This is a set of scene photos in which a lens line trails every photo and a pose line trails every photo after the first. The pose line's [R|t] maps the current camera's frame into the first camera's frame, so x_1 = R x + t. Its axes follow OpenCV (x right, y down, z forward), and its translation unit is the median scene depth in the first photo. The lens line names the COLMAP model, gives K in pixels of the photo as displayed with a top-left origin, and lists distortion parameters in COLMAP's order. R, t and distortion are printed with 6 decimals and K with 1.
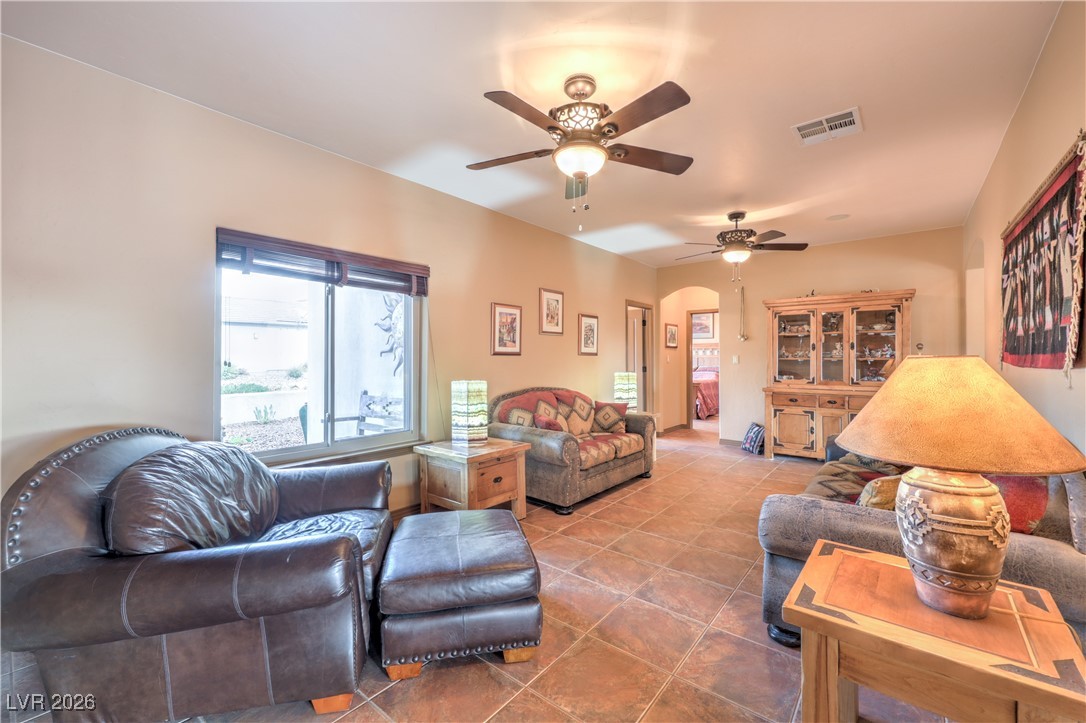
lens RADIAL K [[445.7, 0, 548.9], [0, 445.7, 363.8], [0, 0, 1]] dist [-0.000605, 0.000211]
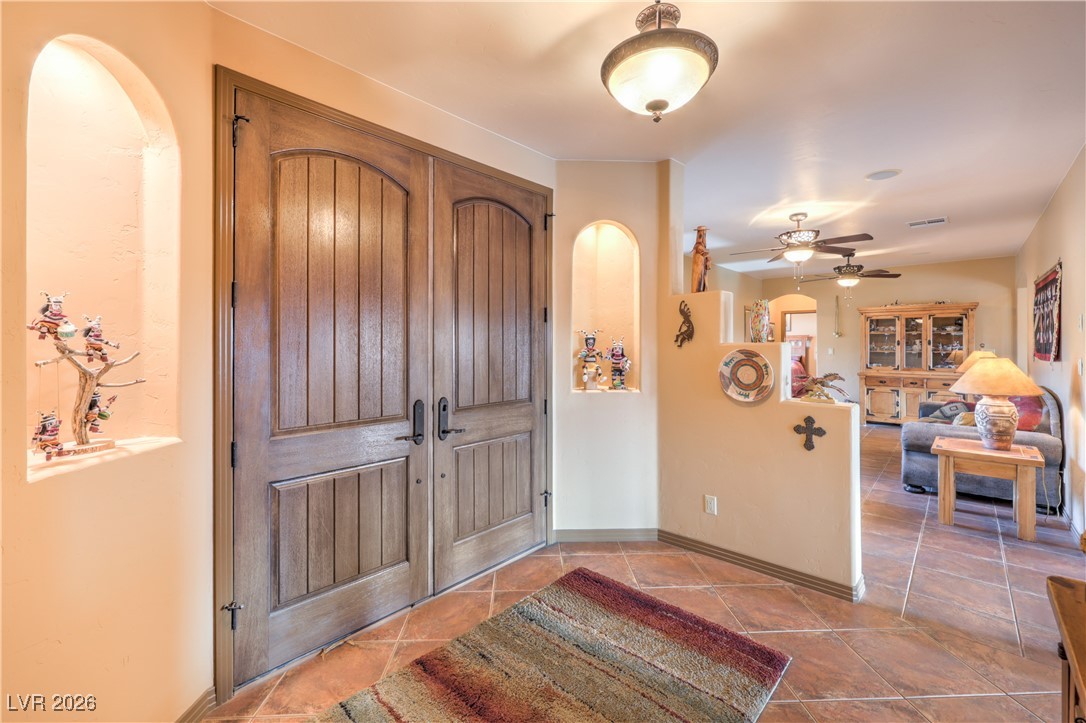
lens RADIAL K [[450.6, 0, 542.9], [0, 450.6, 351.2], [0, 0, 1]] dist [-0.002461, 0.000033]
pose [[0.997152, 0.001848, -0.075396, -0.402921], [-0.001711, 0.999997, 0.001888, -0.013637], [0.075399, -0.001754, 0.997152, -0.473587]]
